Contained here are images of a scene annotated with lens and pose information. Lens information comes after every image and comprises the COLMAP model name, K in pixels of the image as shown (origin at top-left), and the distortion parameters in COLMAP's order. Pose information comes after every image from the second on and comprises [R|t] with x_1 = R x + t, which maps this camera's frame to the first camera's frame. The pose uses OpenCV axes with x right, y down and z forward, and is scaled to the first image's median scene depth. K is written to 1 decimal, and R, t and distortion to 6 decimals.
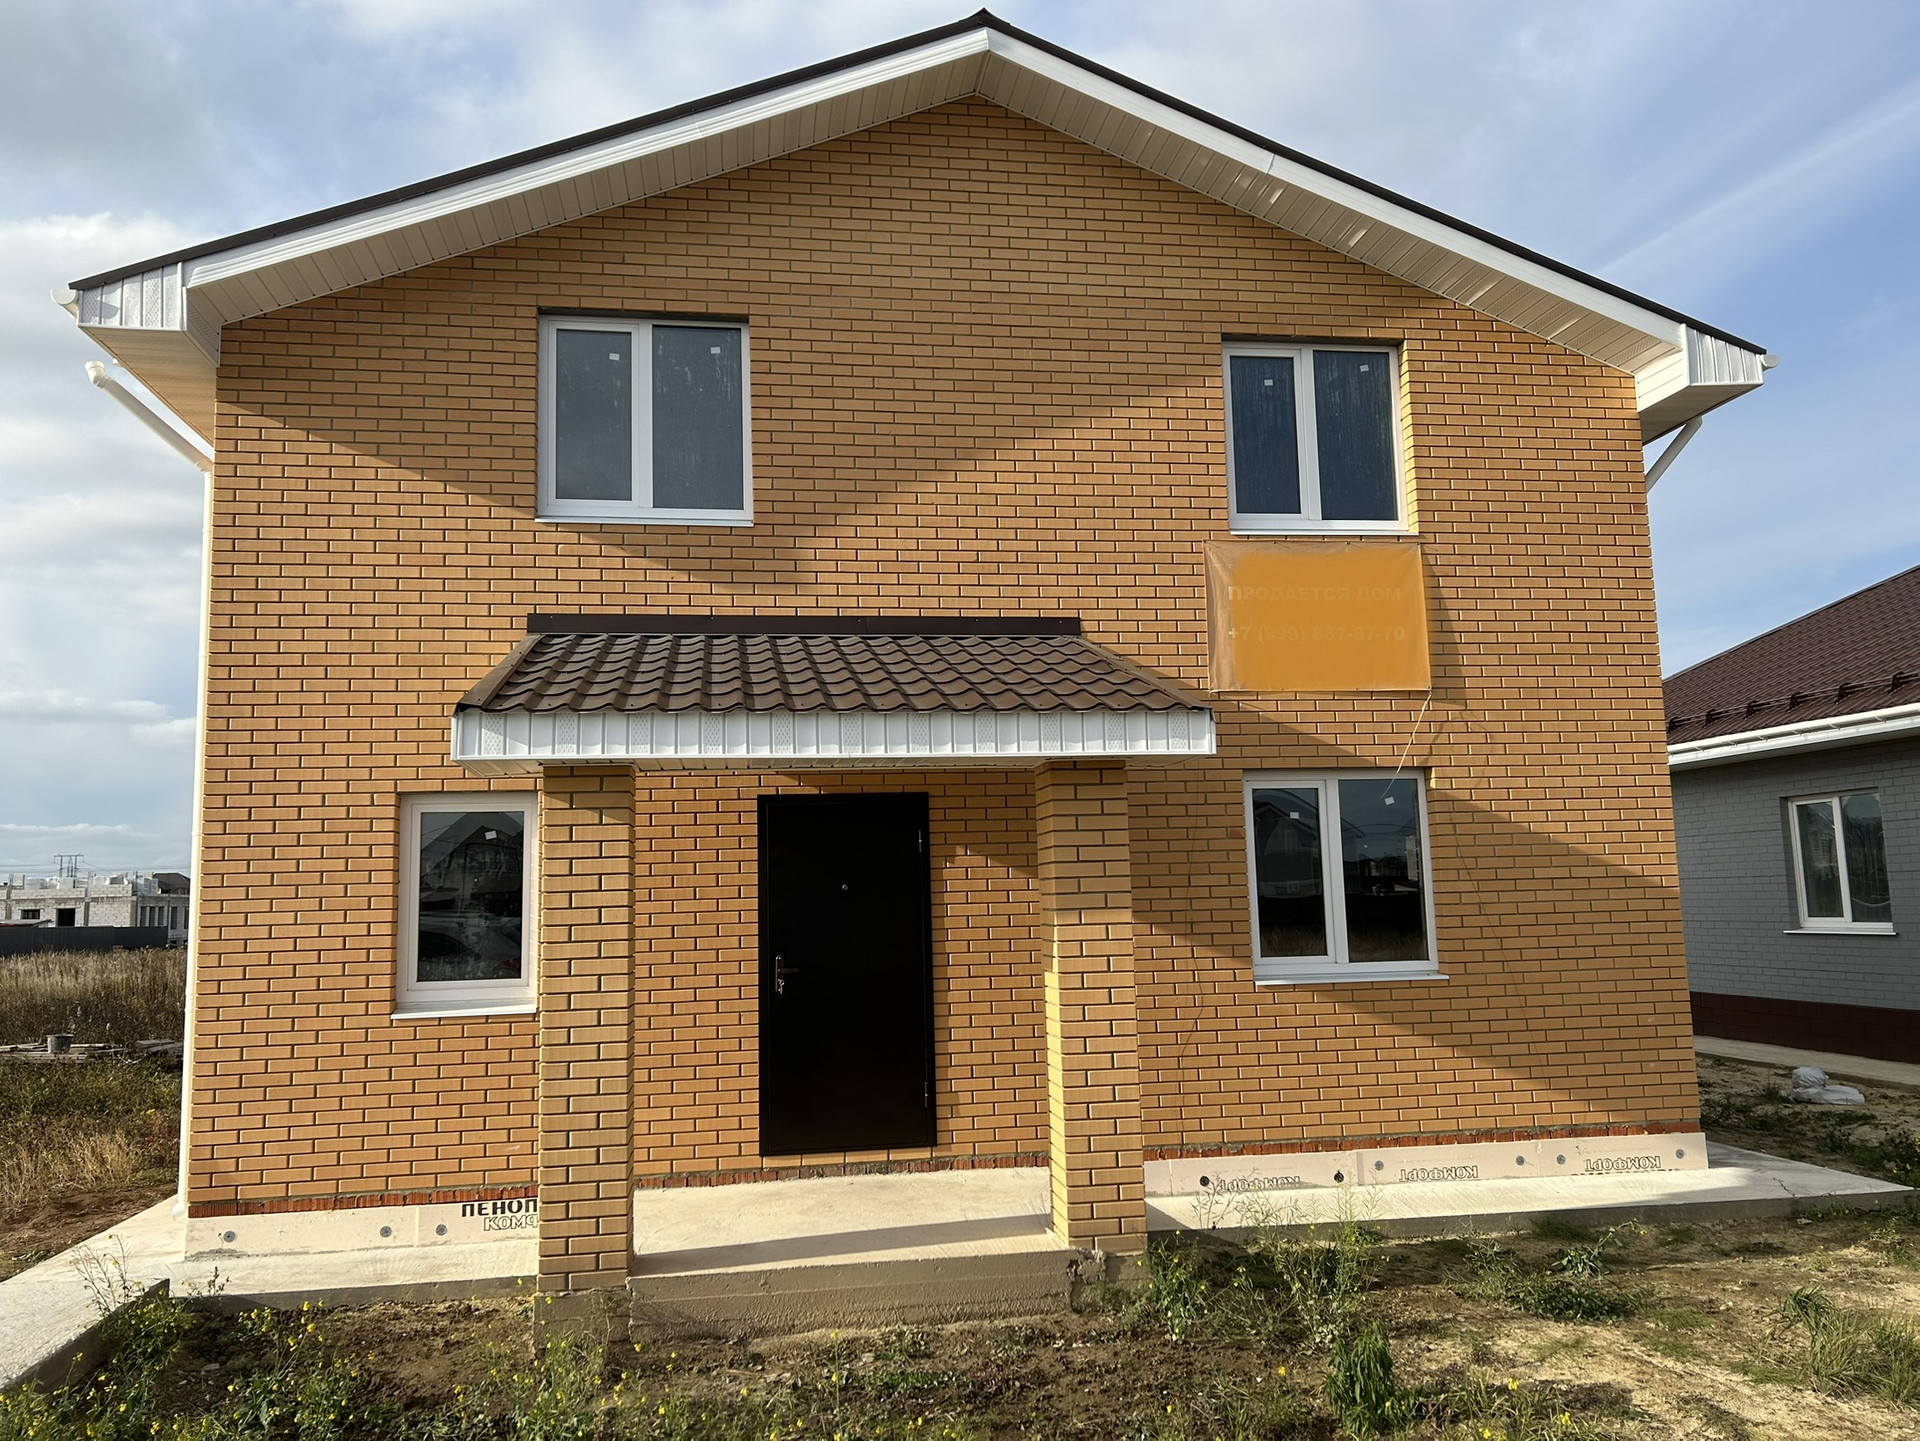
lens RADIAL K [[1441.8, 0, 972.0], [0, 1441.8, 728.6], [0, 0, 1]] dist [0.059738, -0.066268]
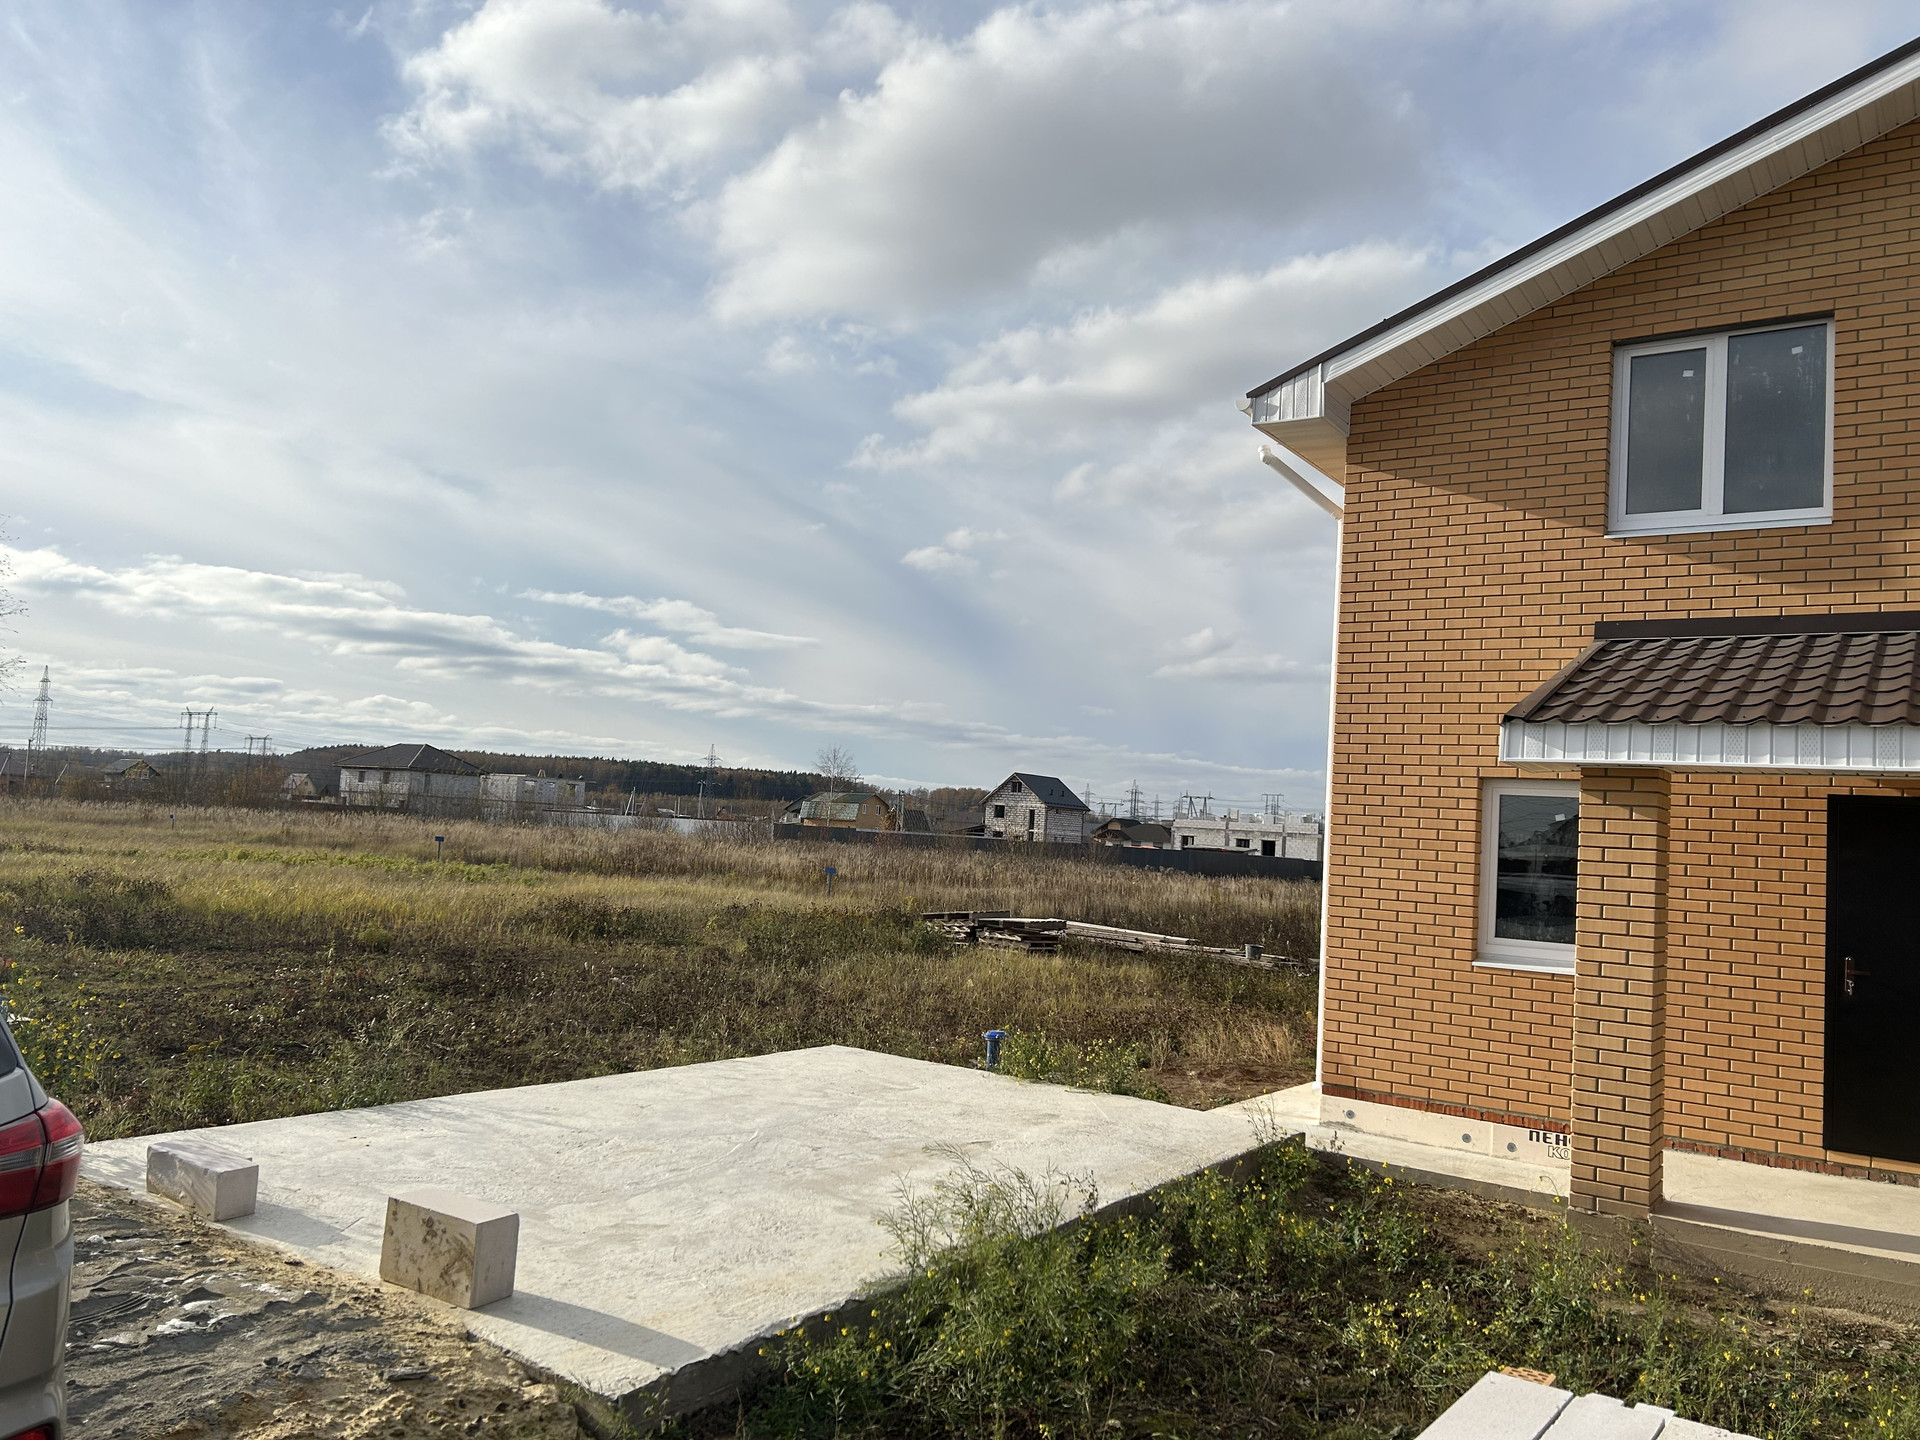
lens RADIAL K [[1441.8, 0, 959.0], [0, 1441.8, 731.8], [0, 0, 1]] dist [0.059738, -0.066268]
pose [[0.719378, 0.020065, -0.694329, 0.120667], [0.002714, 0.999494, 0.031695, -0.031351], [0.694613, -0.024685, 0.718960, -0.148285]]
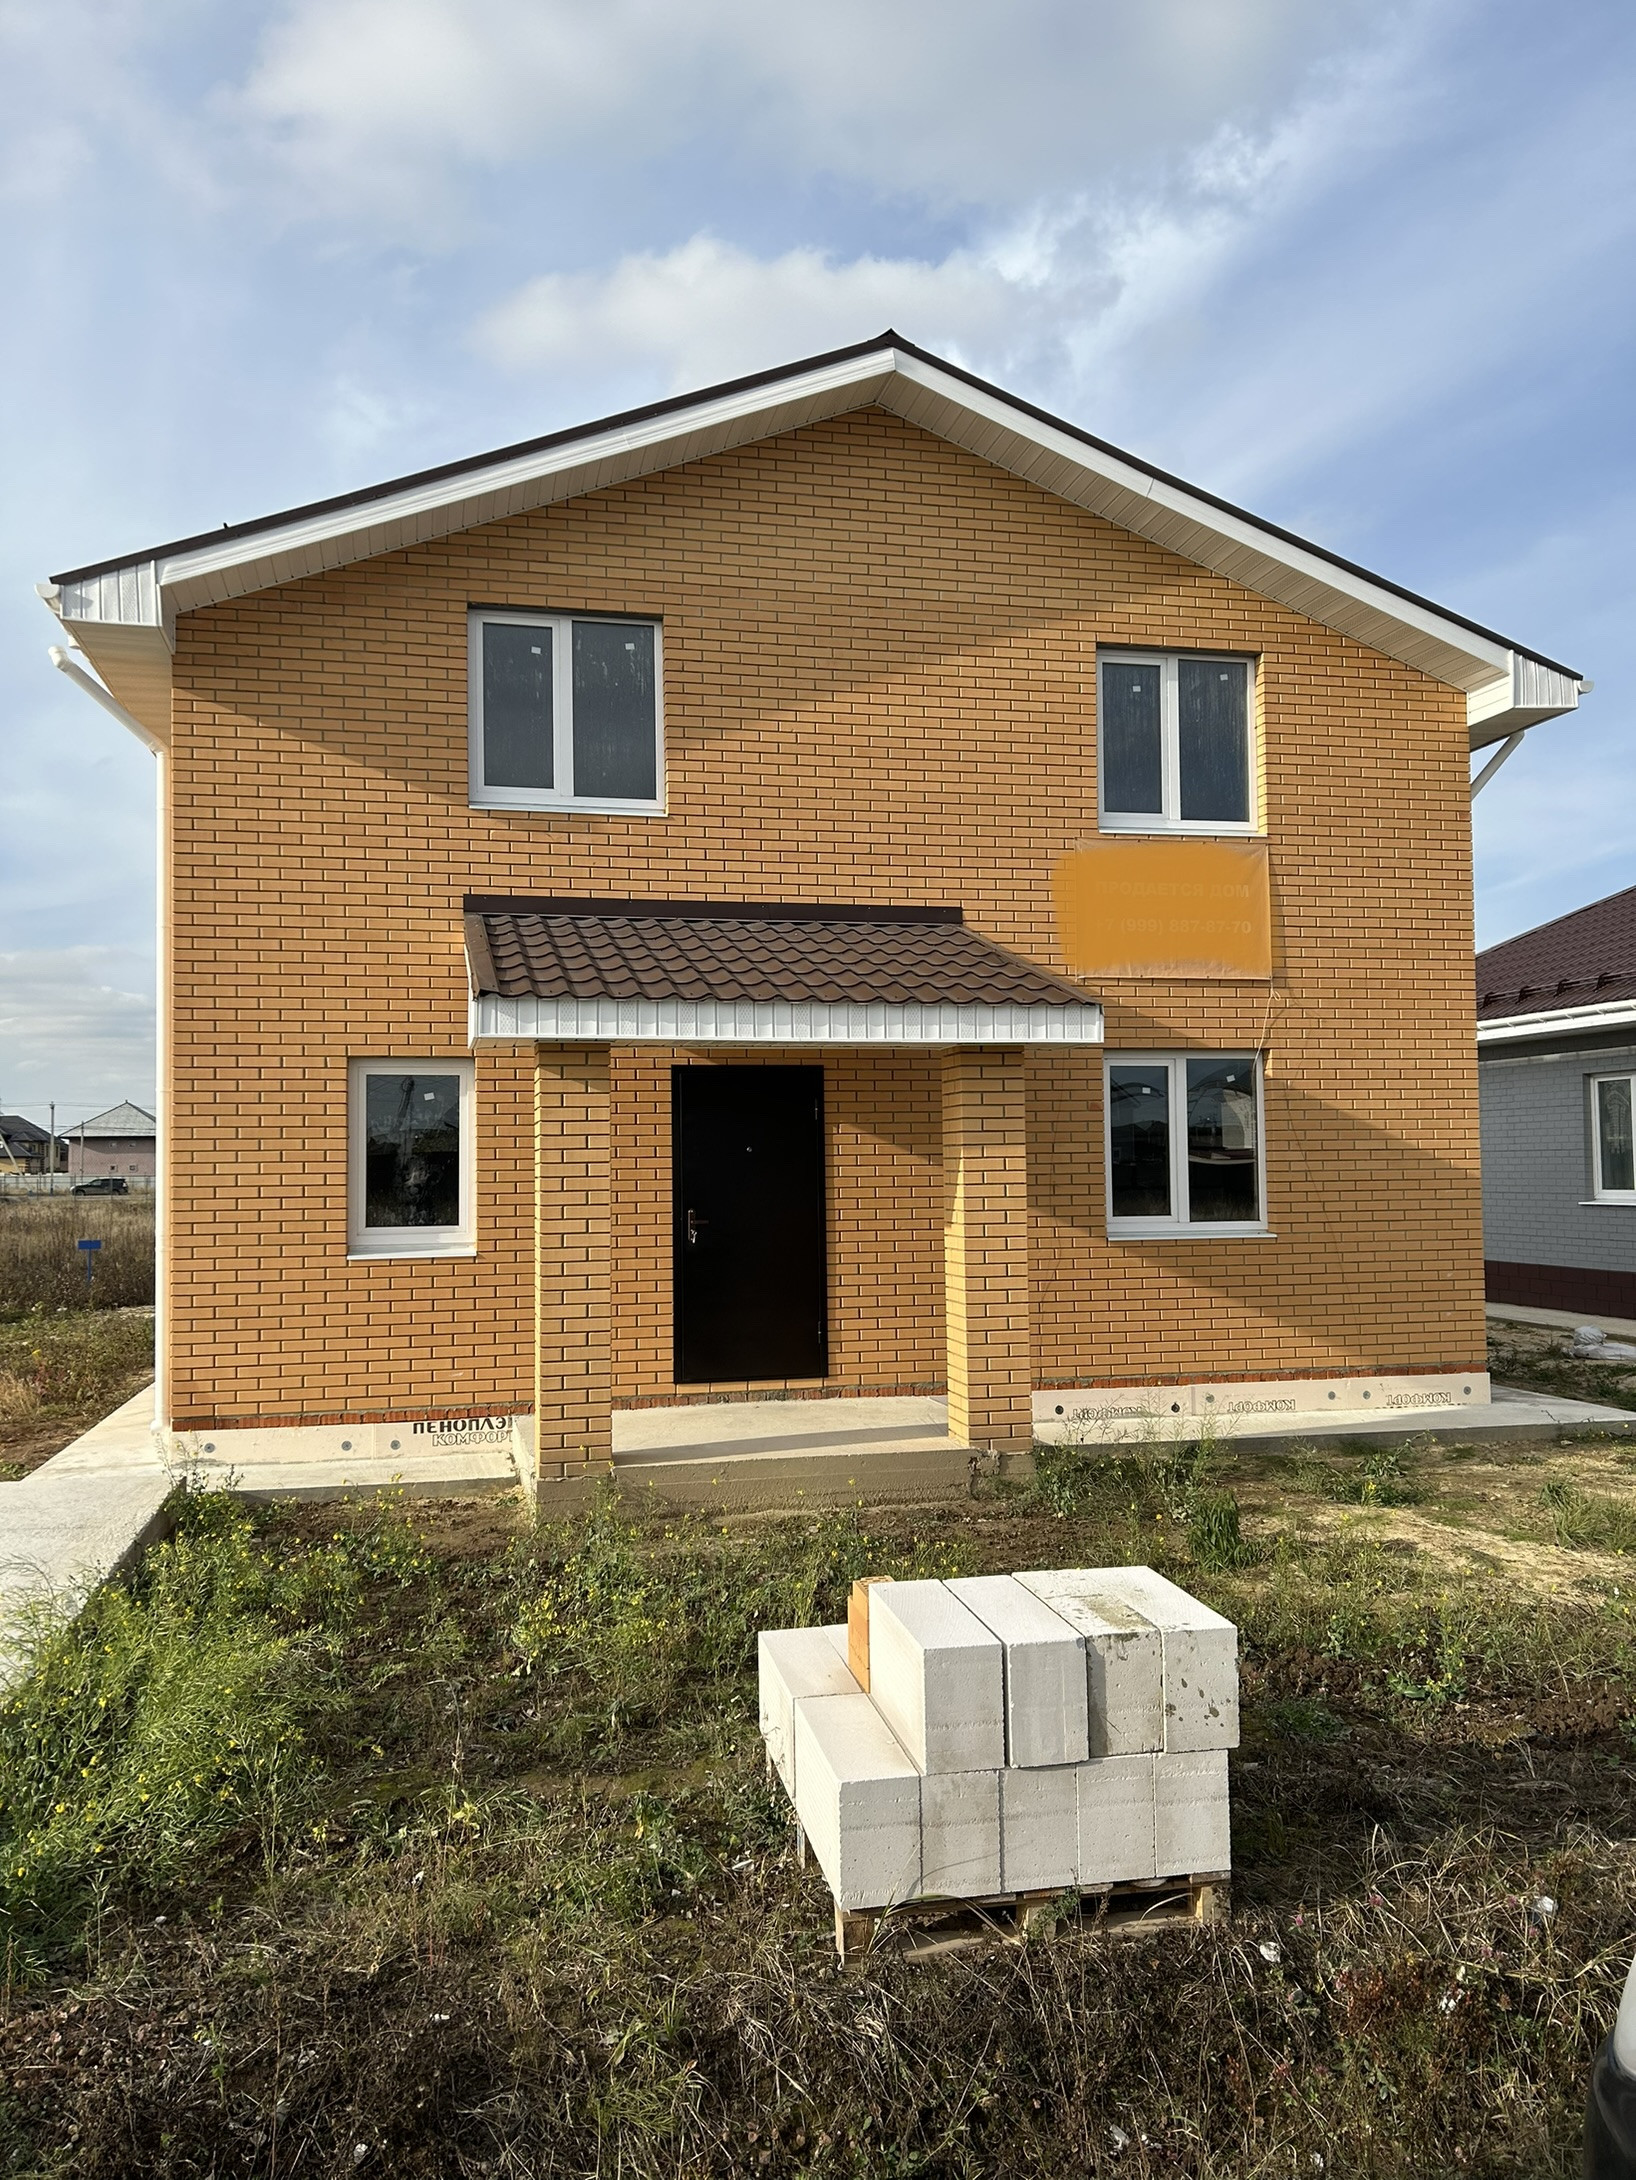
lens RADIAL K [[1637.1, 0, 821.0], [0, 1637.1, 1101.7], [0, 0, 1]] dist [0.059738, -0.066268]
pose [[0.997797, 0.017223, 0.064066, -0.114484], [-0.022332, 0.996553, 0.079894, -0.028384], [-0.062469, -0.081148, 0.994742, -0.253599]]
